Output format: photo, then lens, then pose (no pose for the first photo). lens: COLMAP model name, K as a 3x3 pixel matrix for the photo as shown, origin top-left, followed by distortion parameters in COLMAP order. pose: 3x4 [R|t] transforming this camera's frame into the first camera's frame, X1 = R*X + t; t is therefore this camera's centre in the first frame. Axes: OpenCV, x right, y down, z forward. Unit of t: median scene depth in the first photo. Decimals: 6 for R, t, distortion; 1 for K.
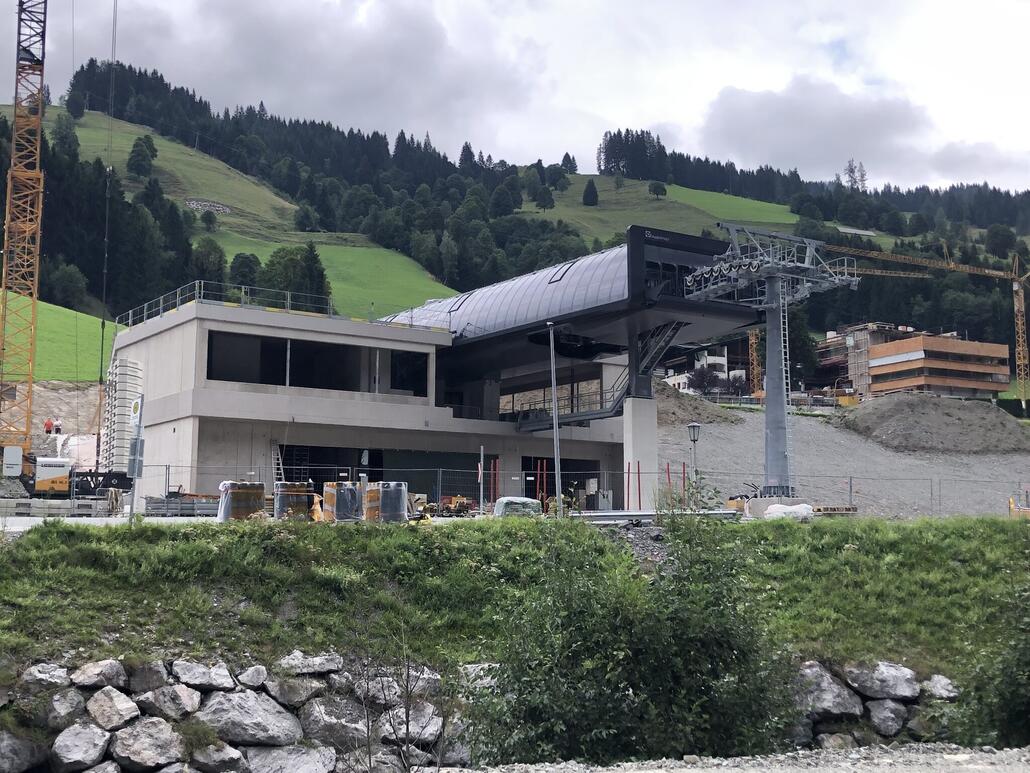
lens RADIAL K [[1278.0, 0, 515.0], [0, 1278.0, 386.5], [0, 0, 1]] dist [0.189061, -0.631490]
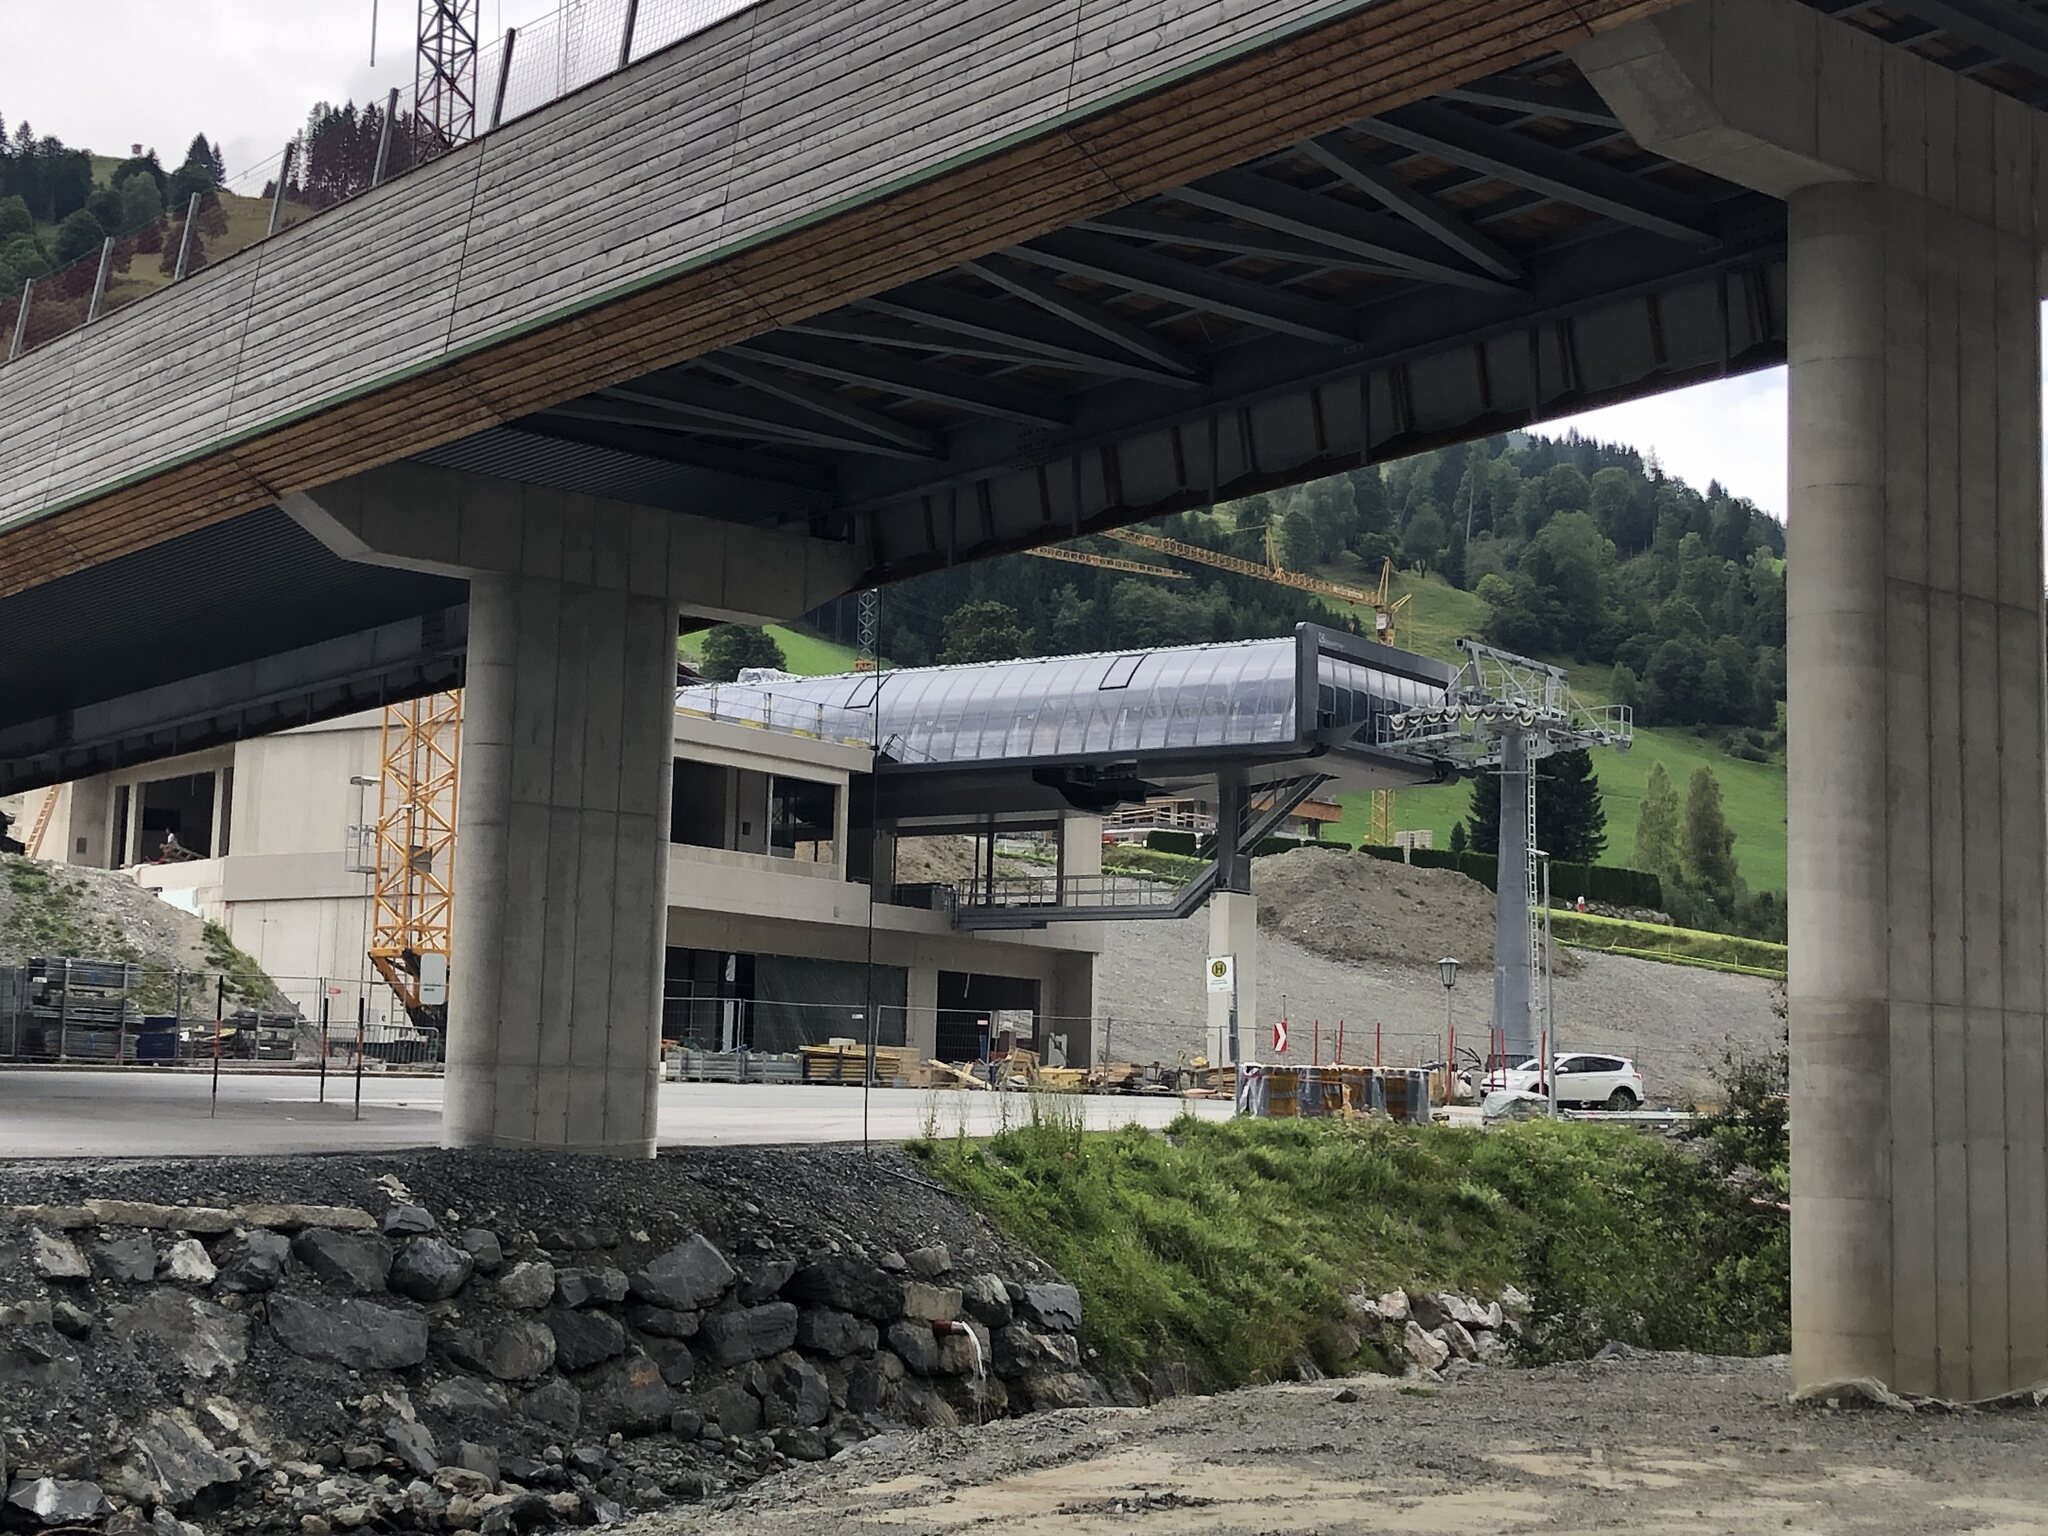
lens RADIAL K [[3087.8, 0, 1024.0], [0, 3087.8, 768.0], [0, 0, 1]] dist [0.281352, -1.206750]
pose [[0.938482, 0.061789, 0.339754, -0.062762], [-0.067336, 0.997720, 0.004550, -0.006276], [-0.338698, -0.027148, 0.940503, -0.041463]]
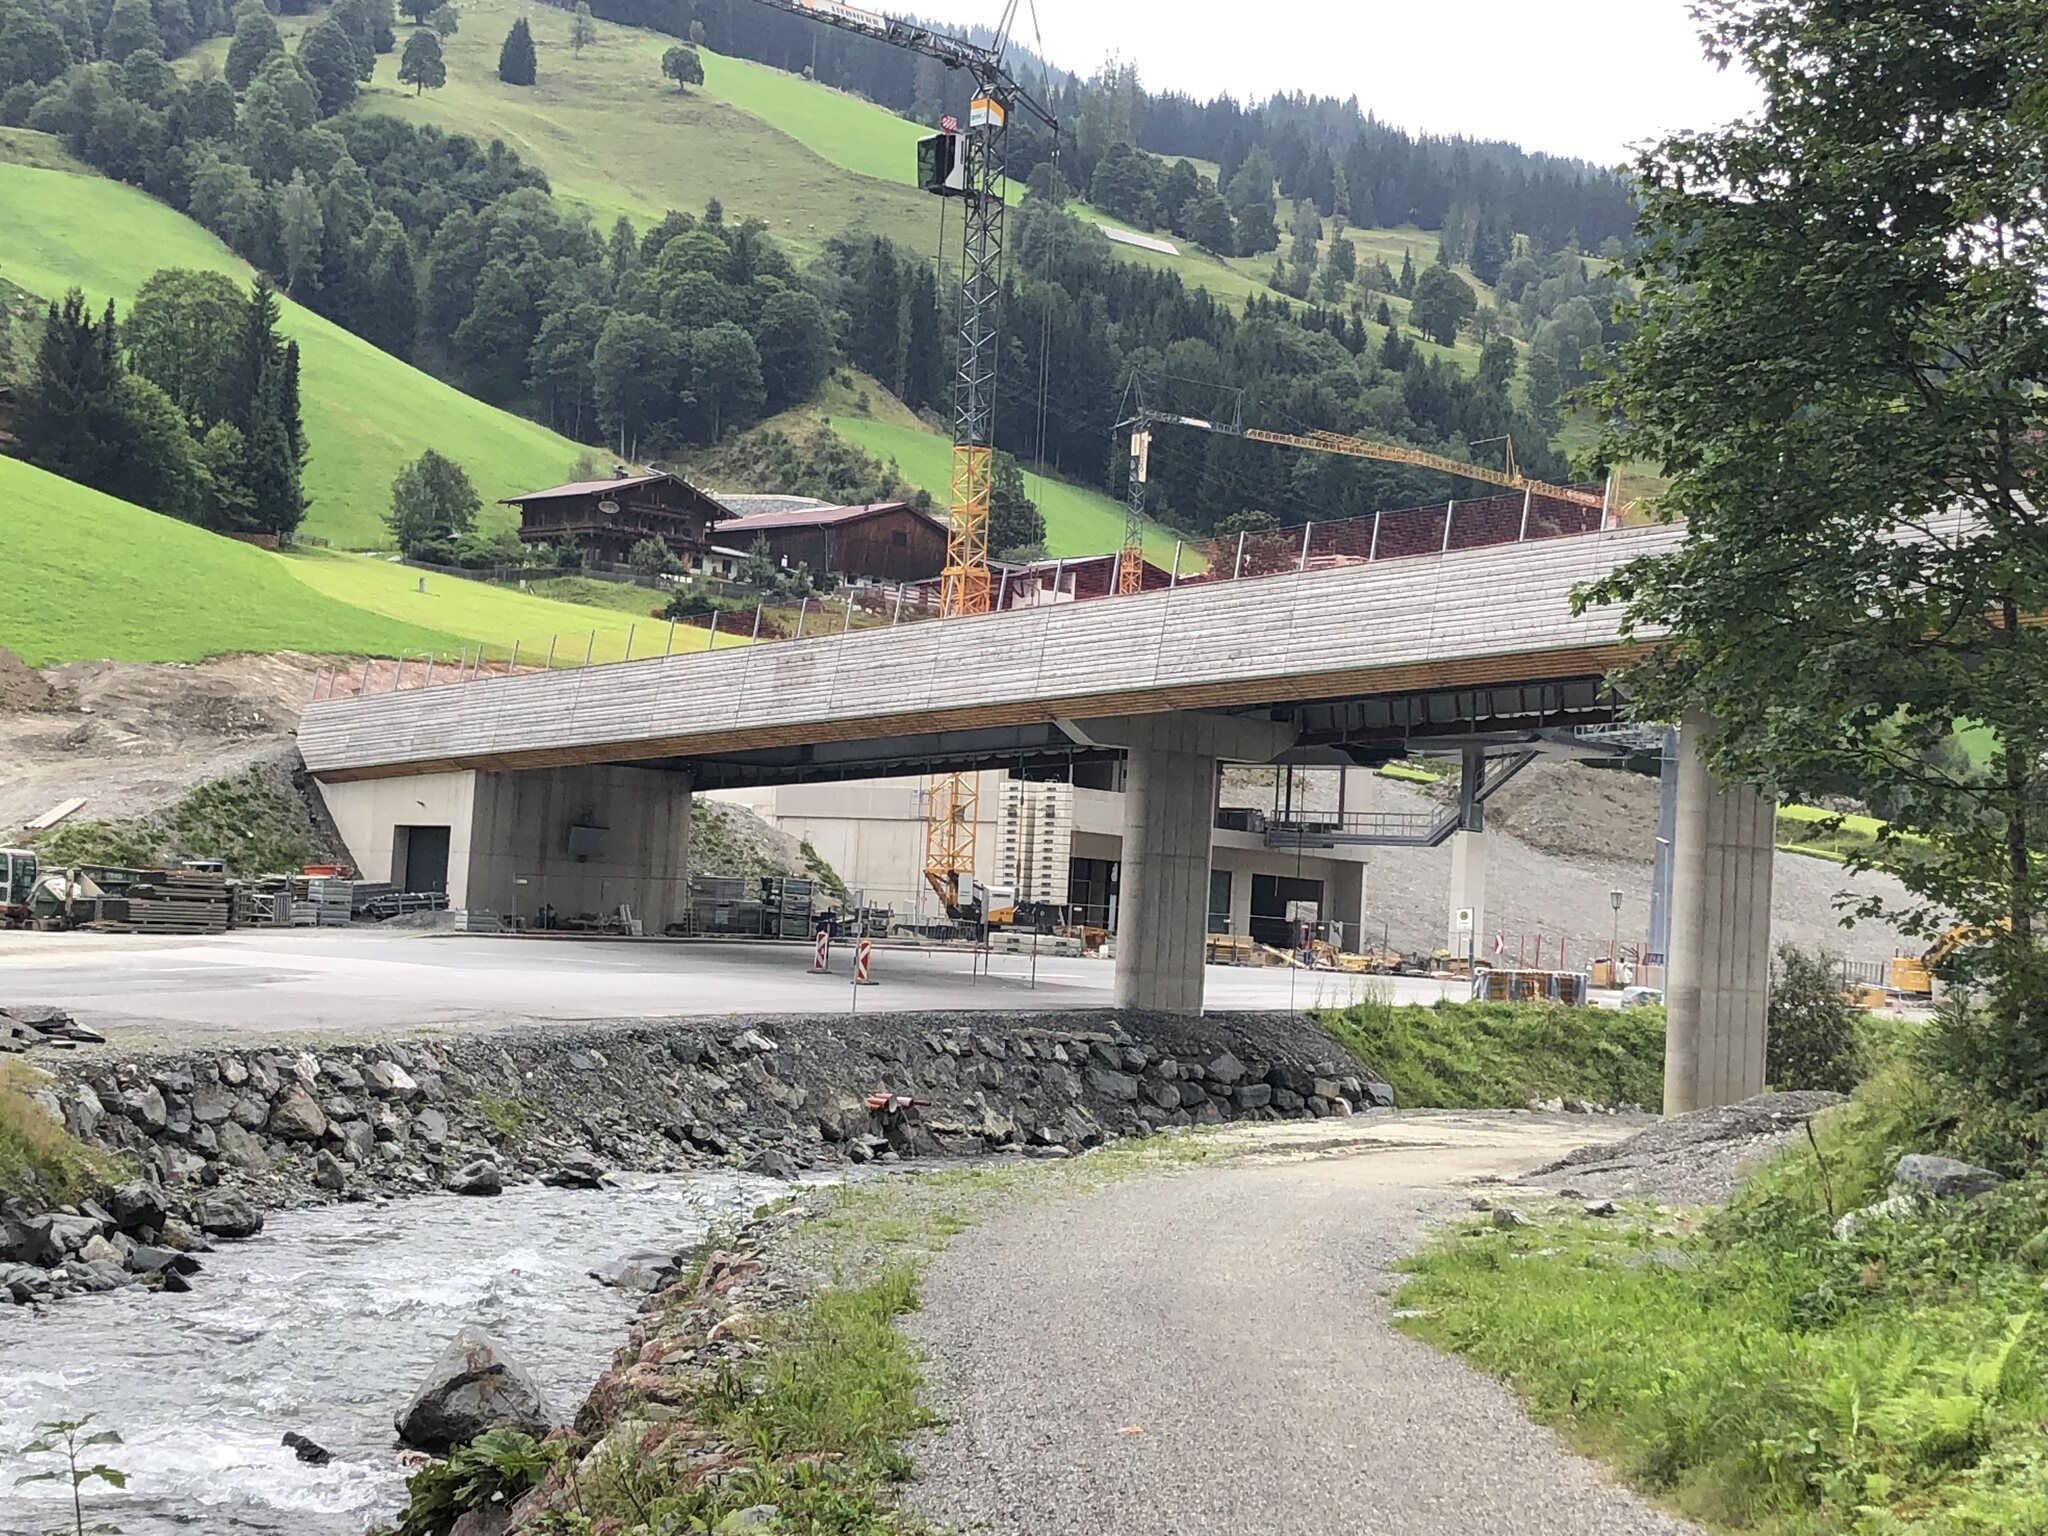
lens RADIAL K [[3427.1, 0, 1020.4], [0, 3427.1, 711.2], [0, 0, 1]] dist [0.201194, -0.031666]
pose [[0.955354, 0.074887, 0.285815, -0.107979], [-0.094009, 0.994119, 0.053760, -0.020993], [-0.280108, -0.078229, 0.956776, -0.138866]]
